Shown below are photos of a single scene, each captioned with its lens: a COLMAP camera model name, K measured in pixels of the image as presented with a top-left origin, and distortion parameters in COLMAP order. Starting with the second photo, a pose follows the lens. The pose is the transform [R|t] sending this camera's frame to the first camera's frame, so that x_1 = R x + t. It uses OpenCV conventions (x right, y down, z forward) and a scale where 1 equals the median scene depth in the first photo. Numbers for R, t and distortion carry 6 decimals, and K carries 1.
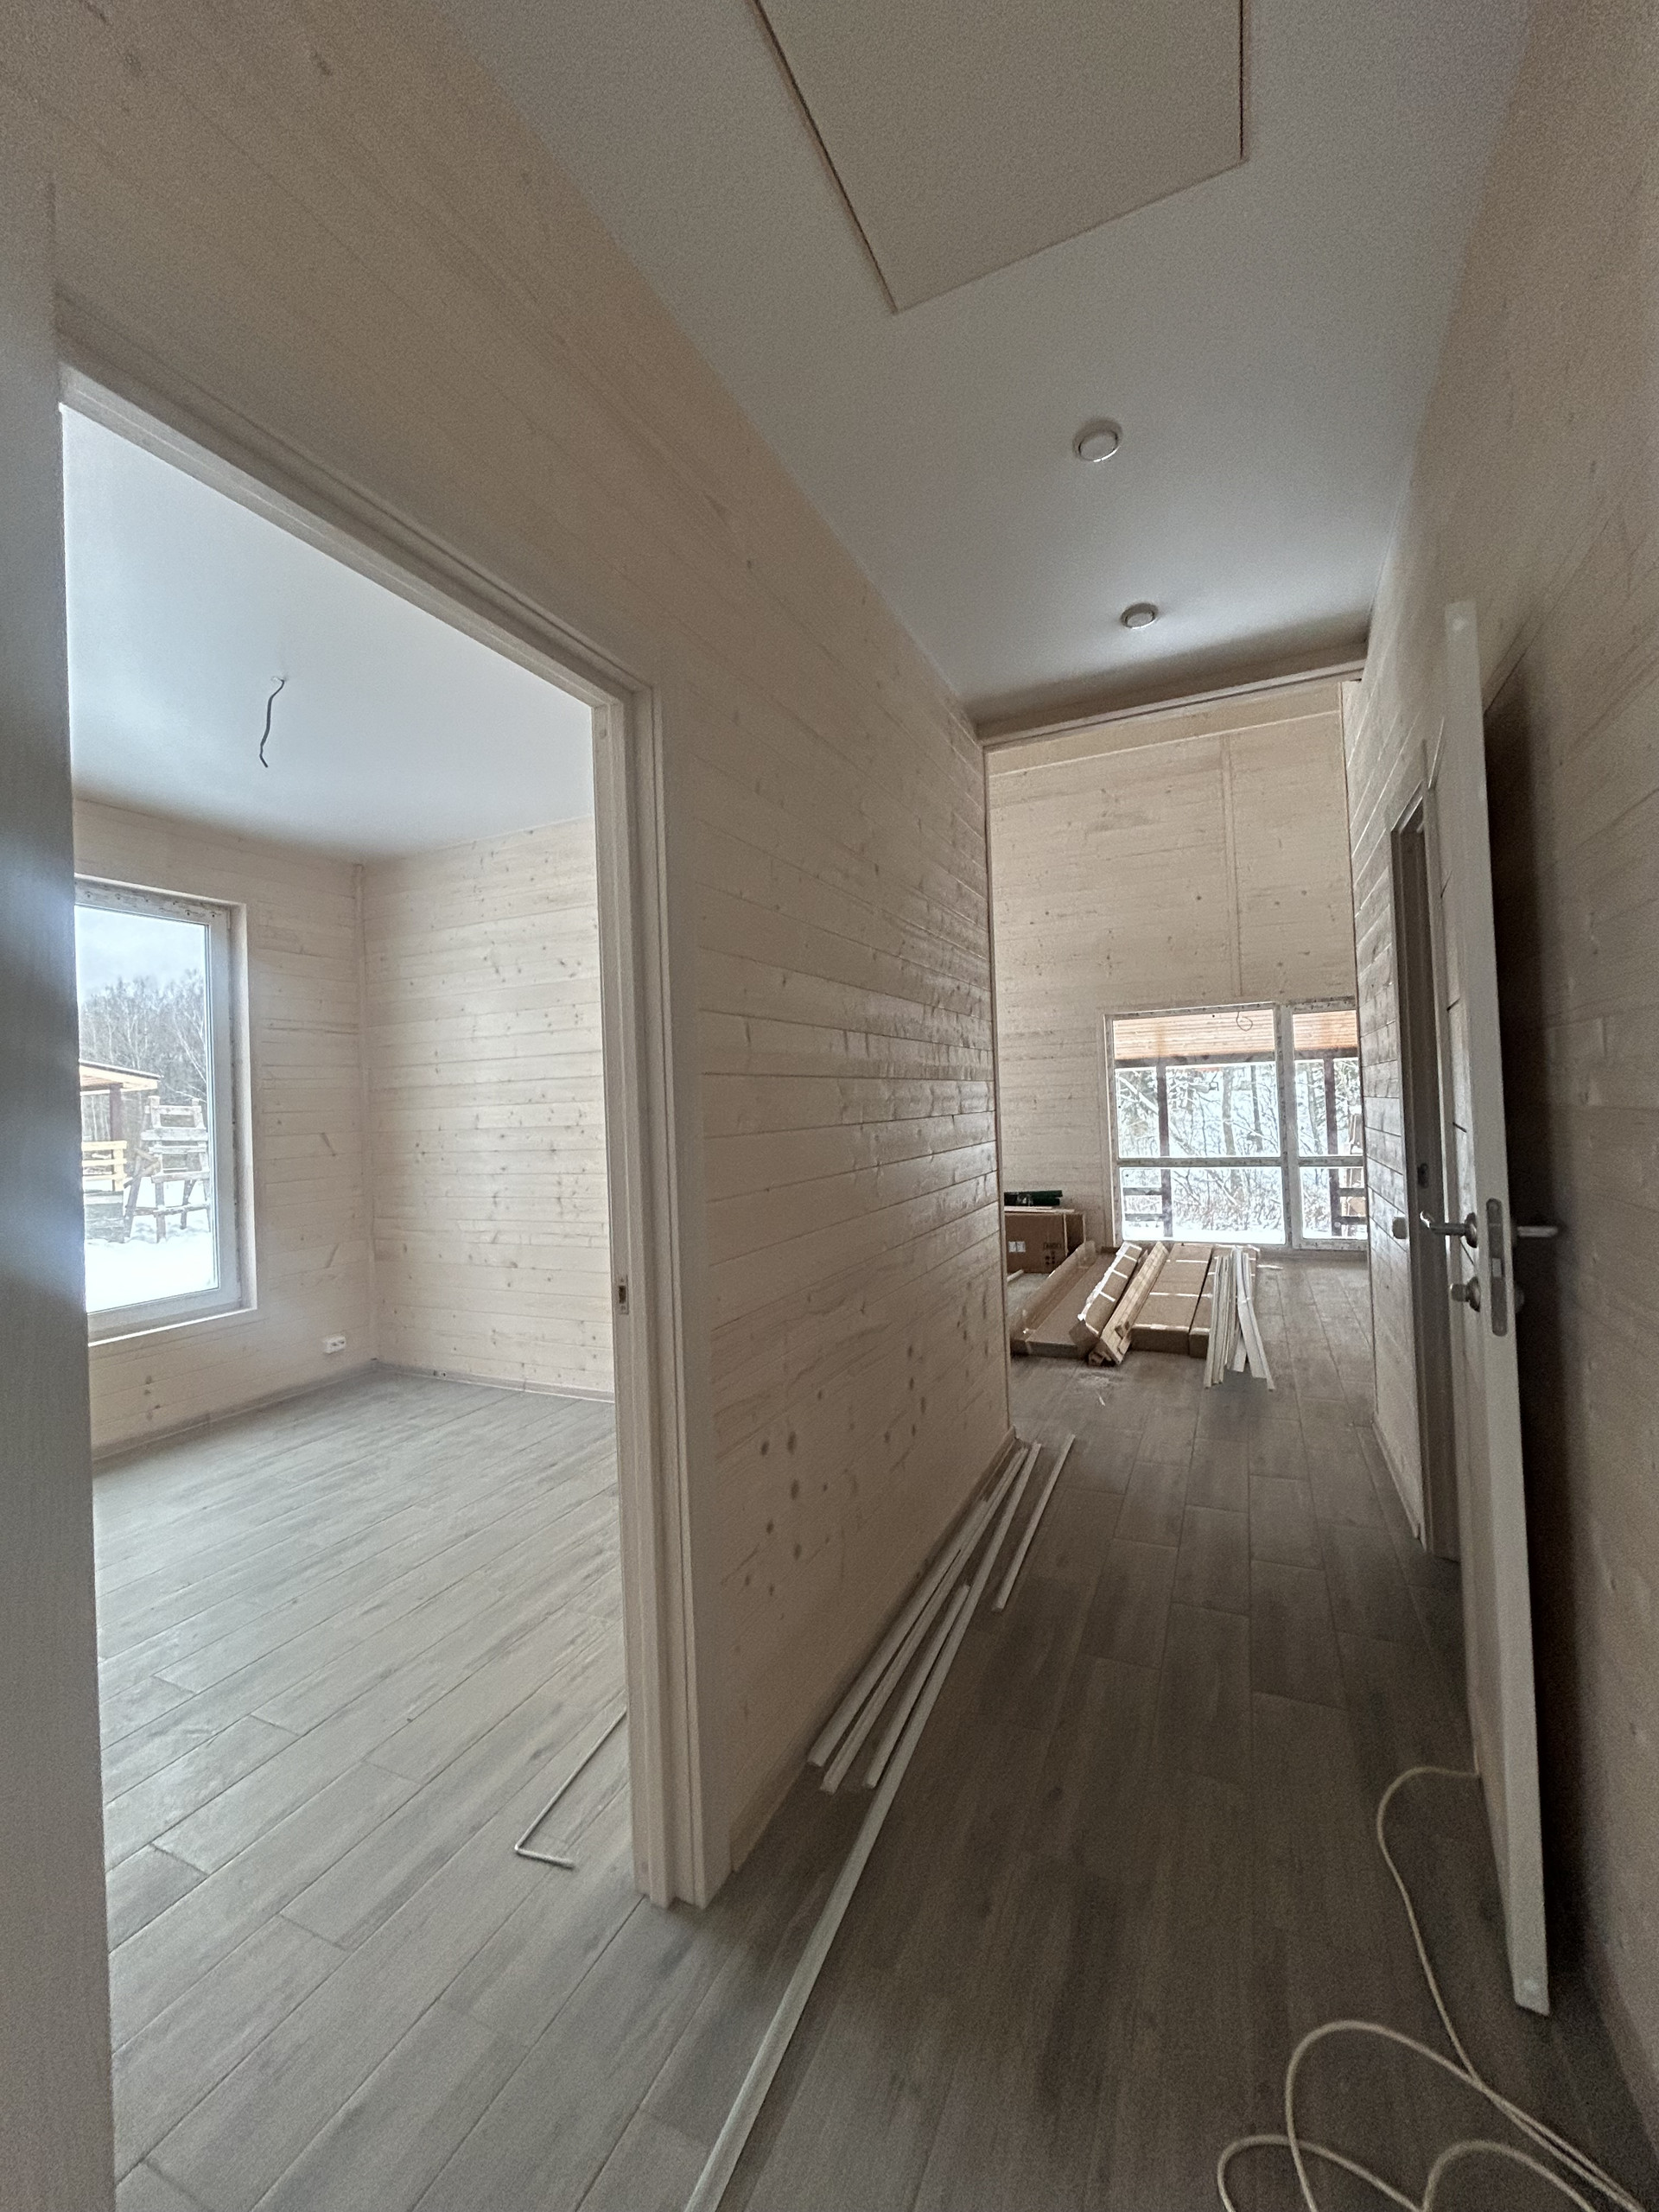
lens RADIAL K [[893.0, 0, 822.0], [0, 893.0, 1093.6], [0, 0, 1]] dist [-0.001881, 0.000496]
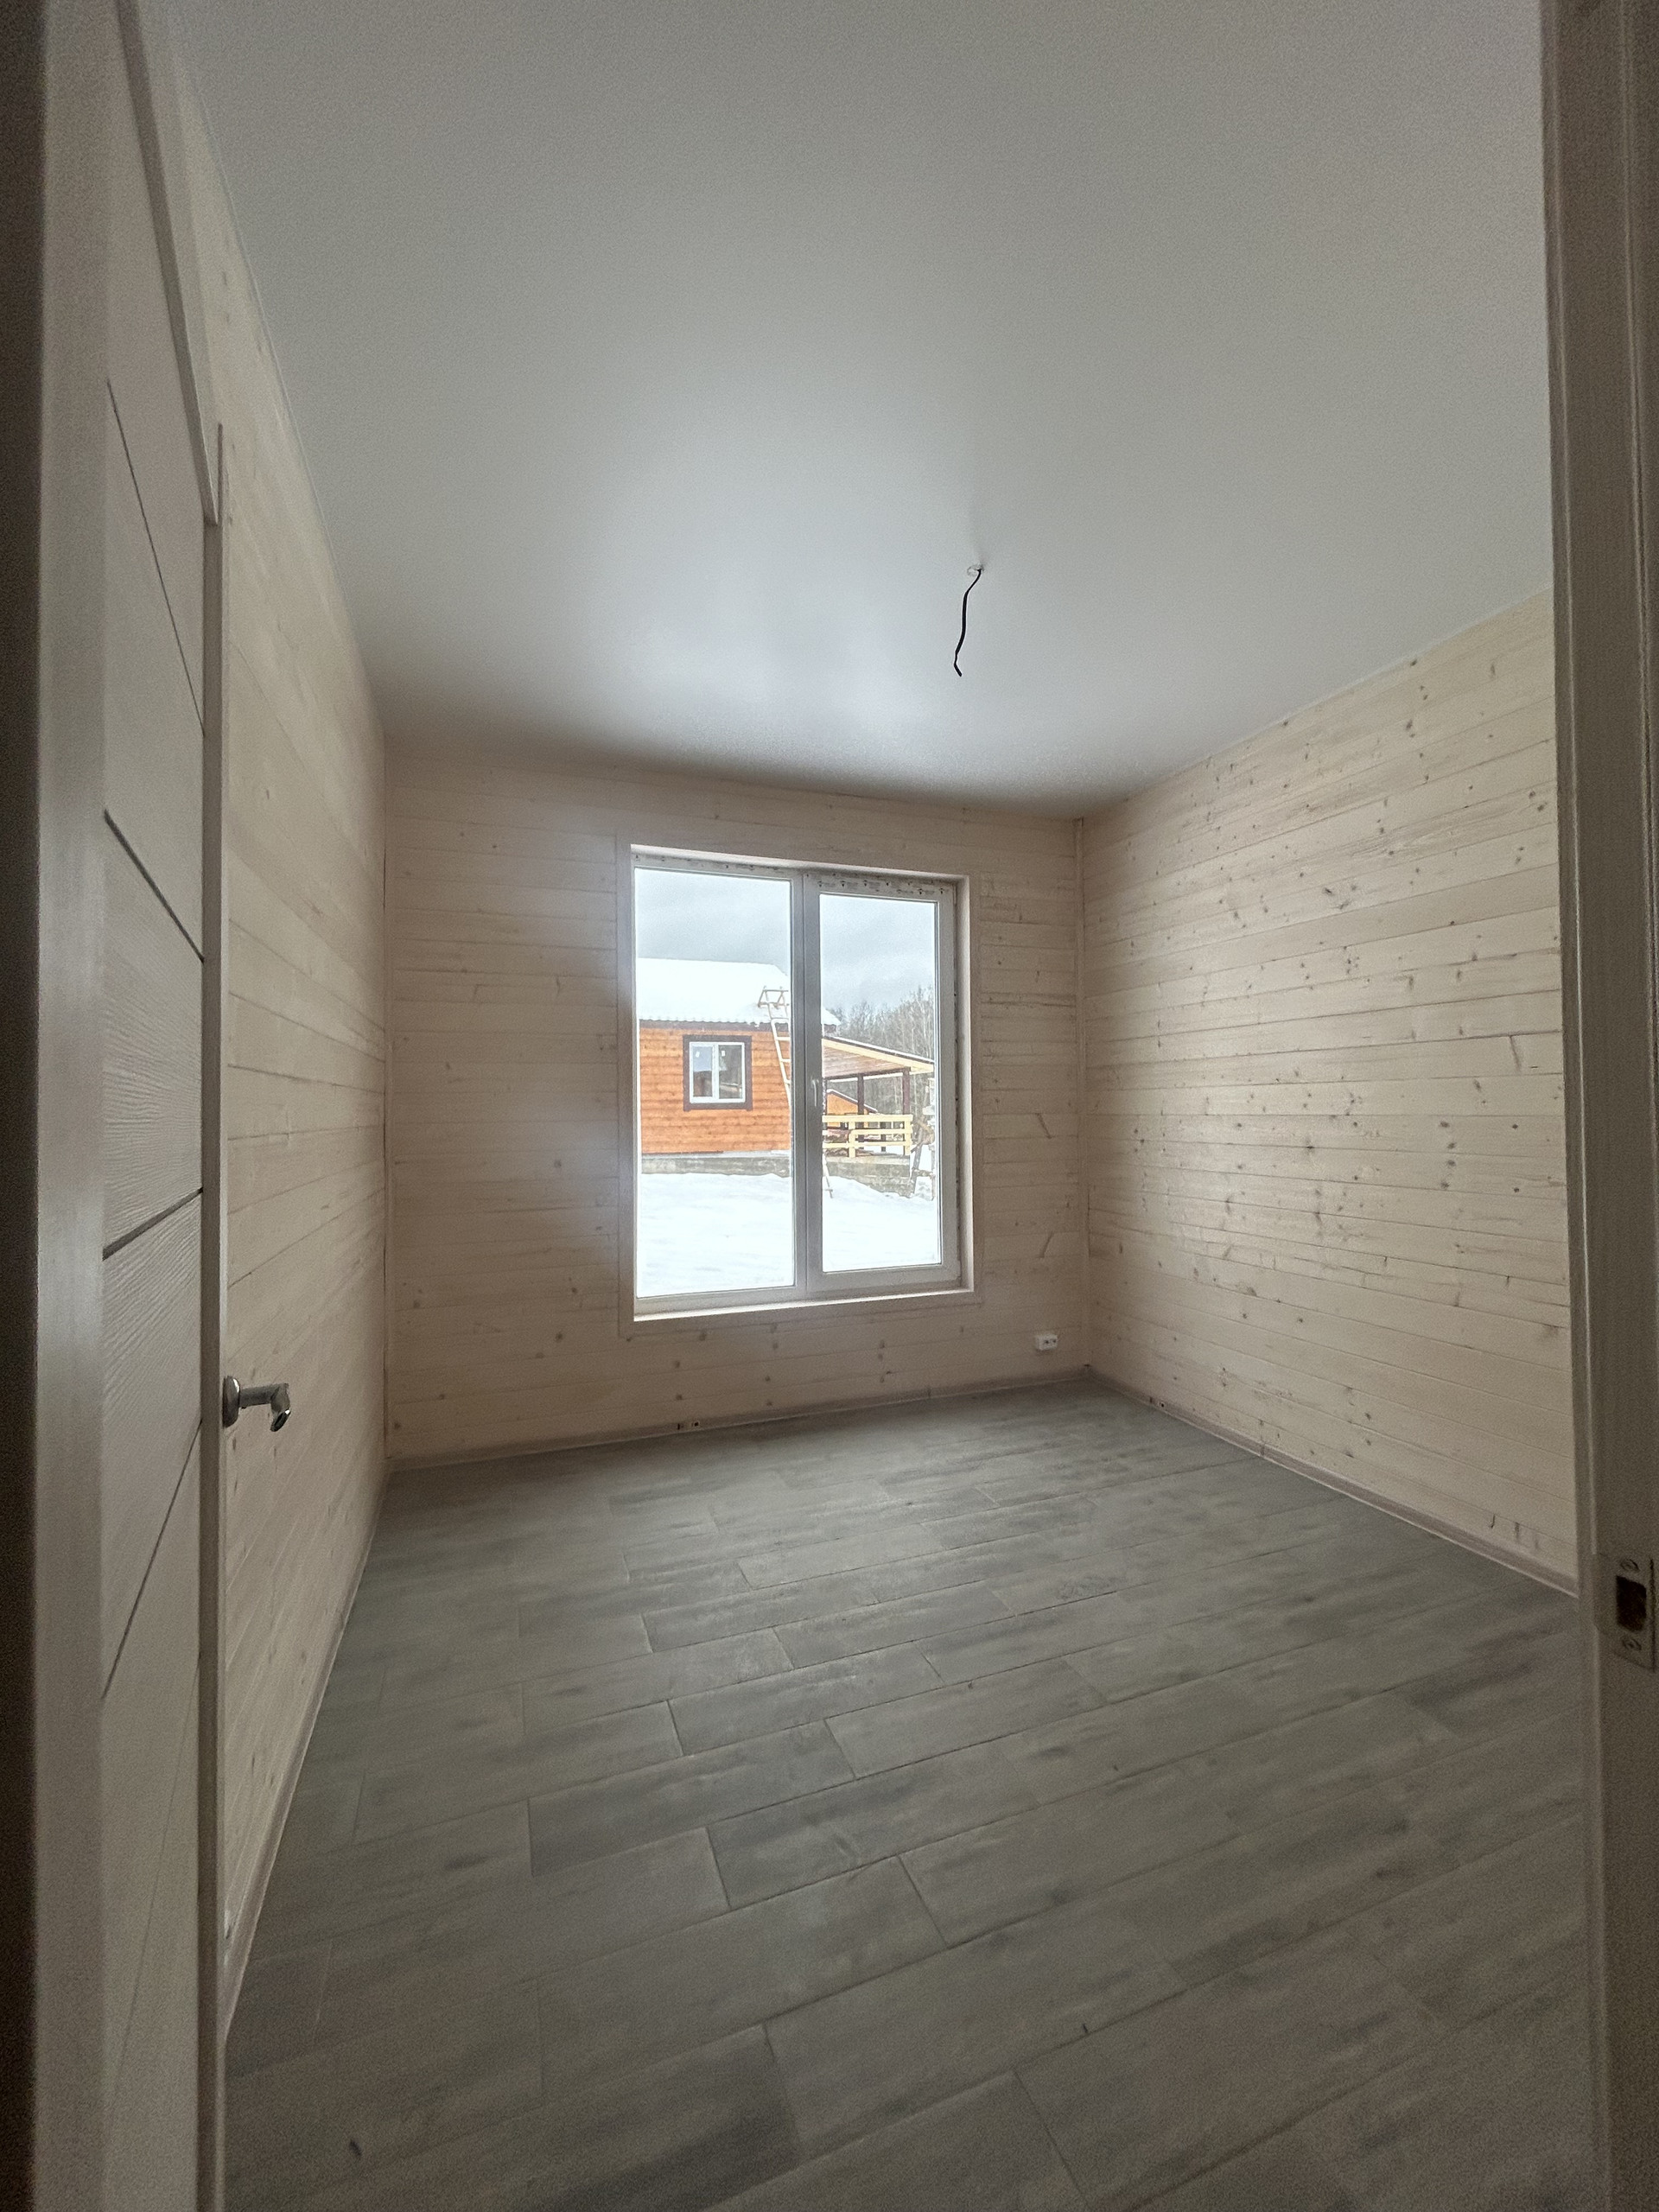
lens RADIAL K [[898.4, 0, 826.9], [0, 898.4, 1093.4], [0, 0, 1]] dist [0.000048, 0.000731]
pose [[0.719086, 0.019148, -0.694657, -0.071046], [-0.008132, 0.999784, 0.019141, 0.007596], [0.694873, -0.008115, 0.719086, 0.182877]]
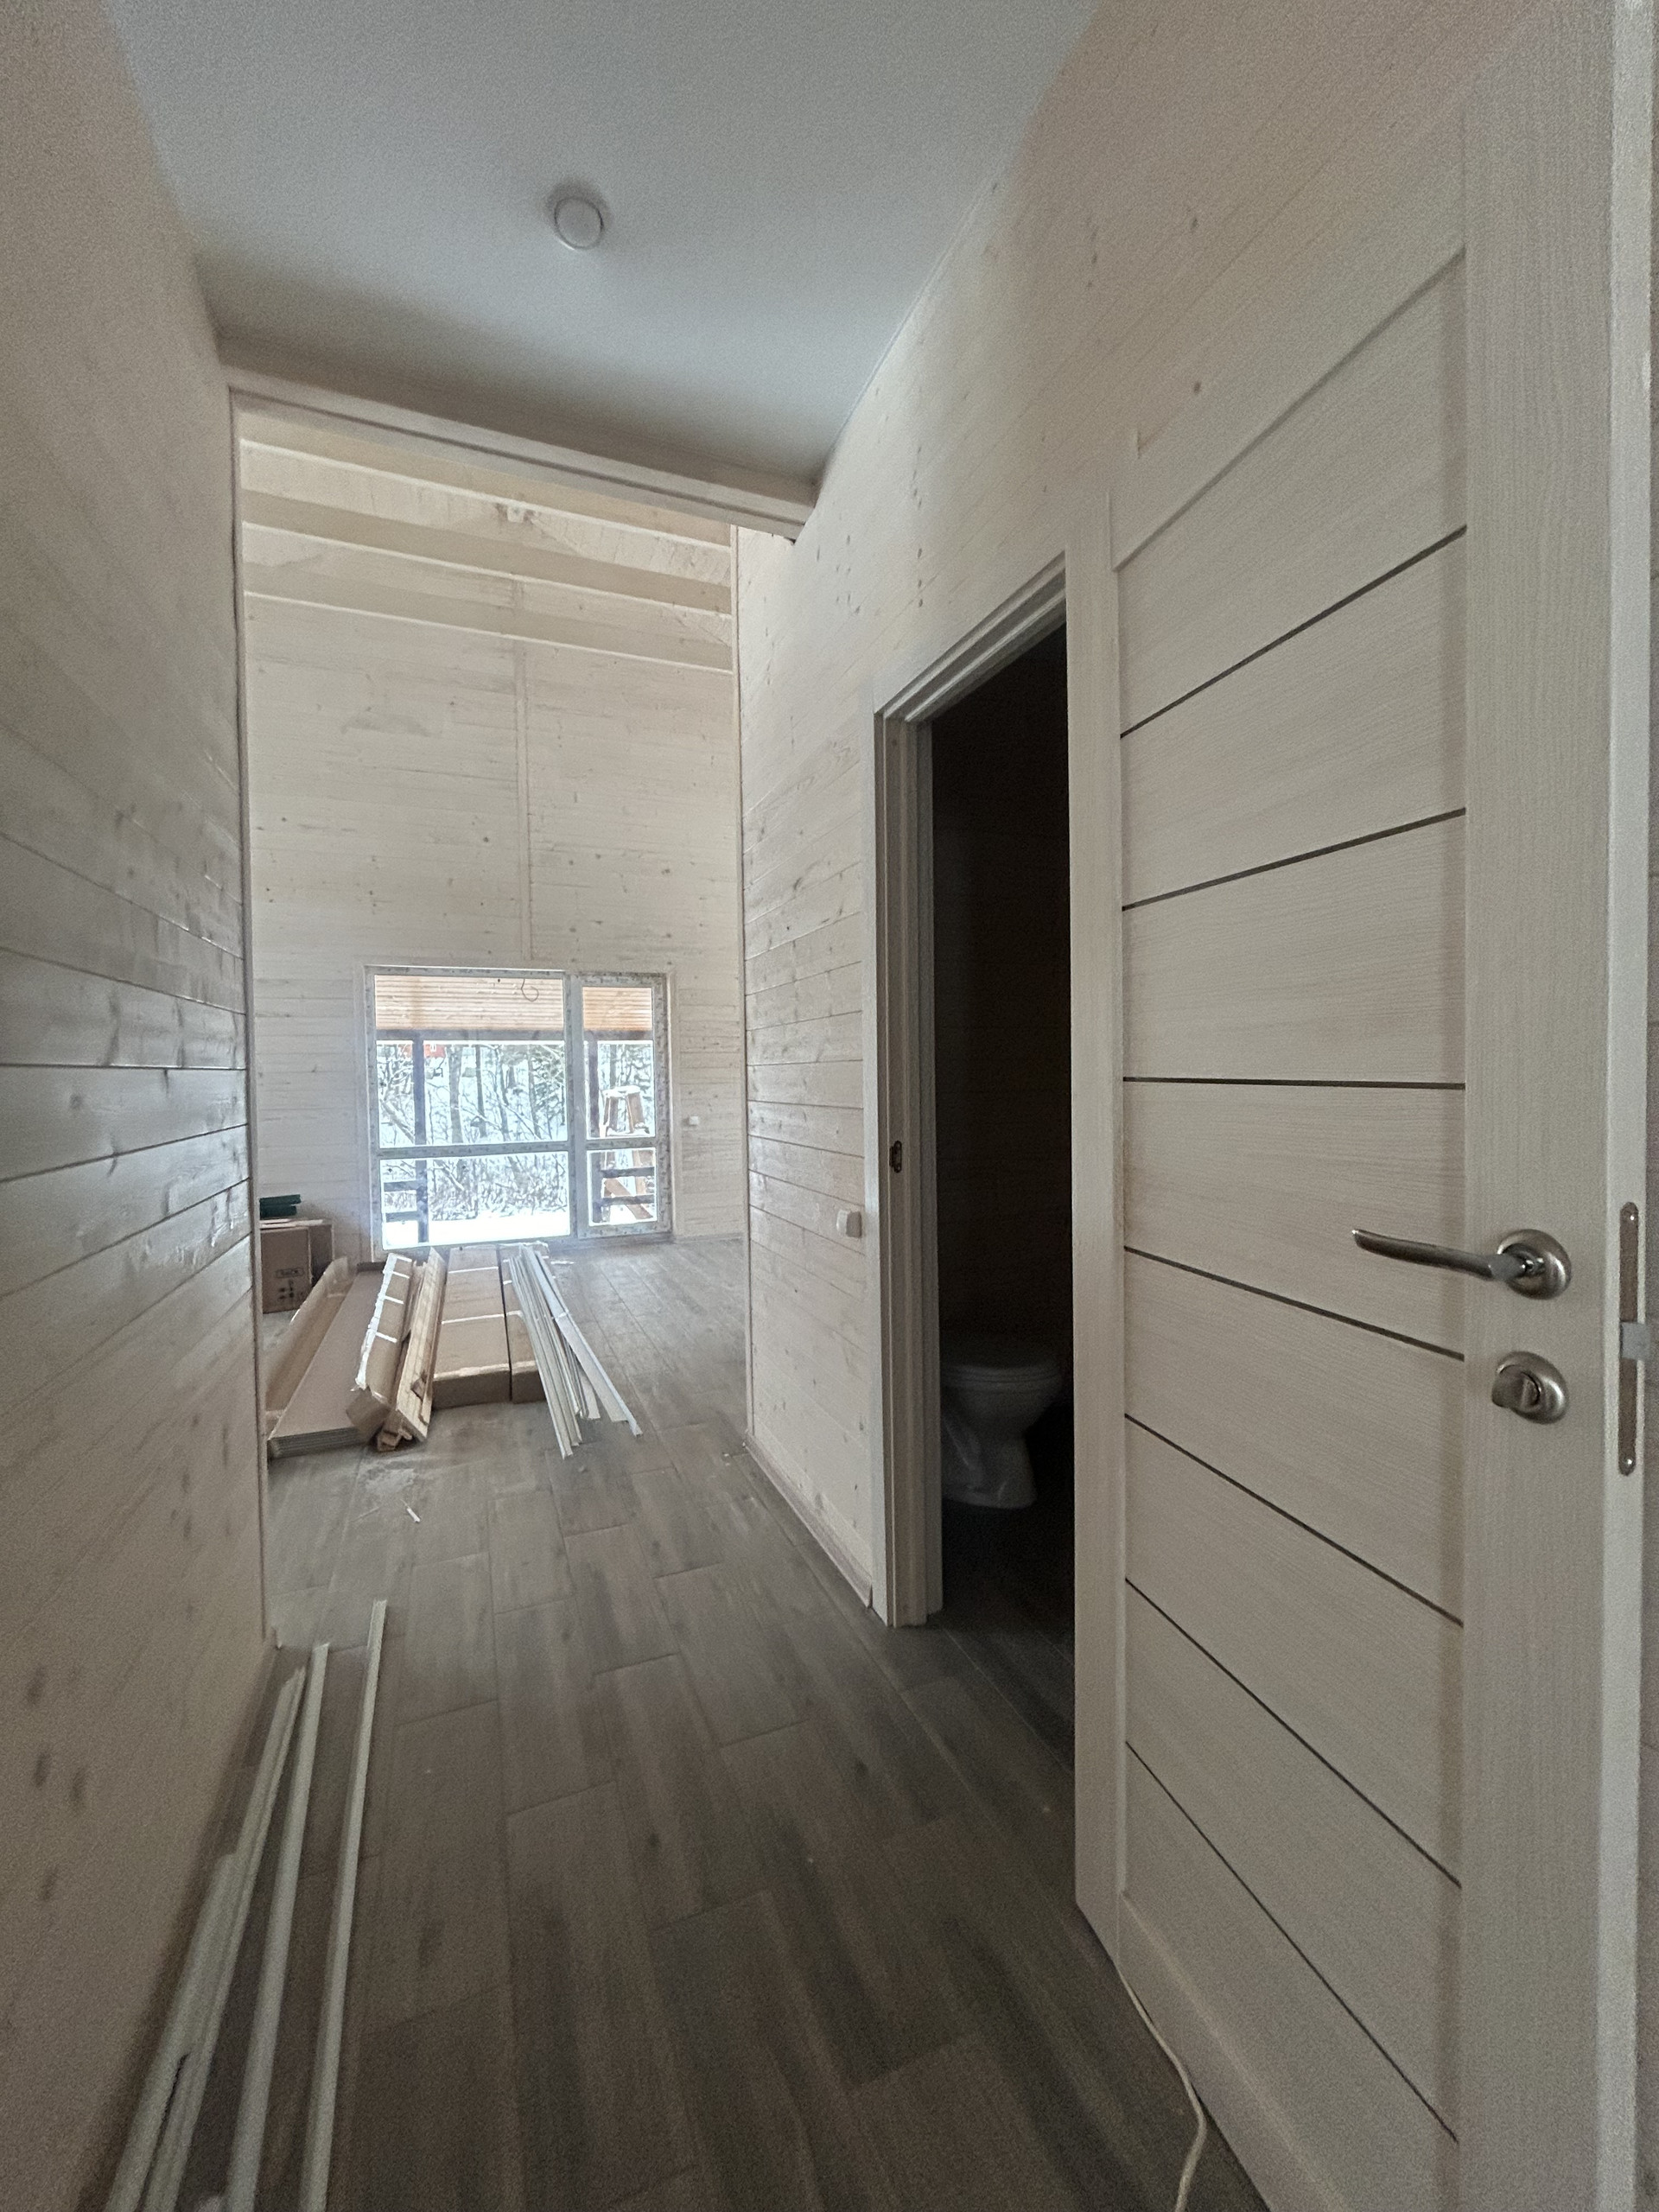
lens RADIAL K [[893.0, 0, 822.0], [0, 893.0, 1093.6], [0, 0, 1]] dist [-0.001881, 0.000496]
pose [[0.677644, 0.010099, 0.735321, 0.024062], [-0.020979, 0.999764, 0.005603, 0.017817], [-0.735091, -0.019223, 0.677696, 0.283836]]
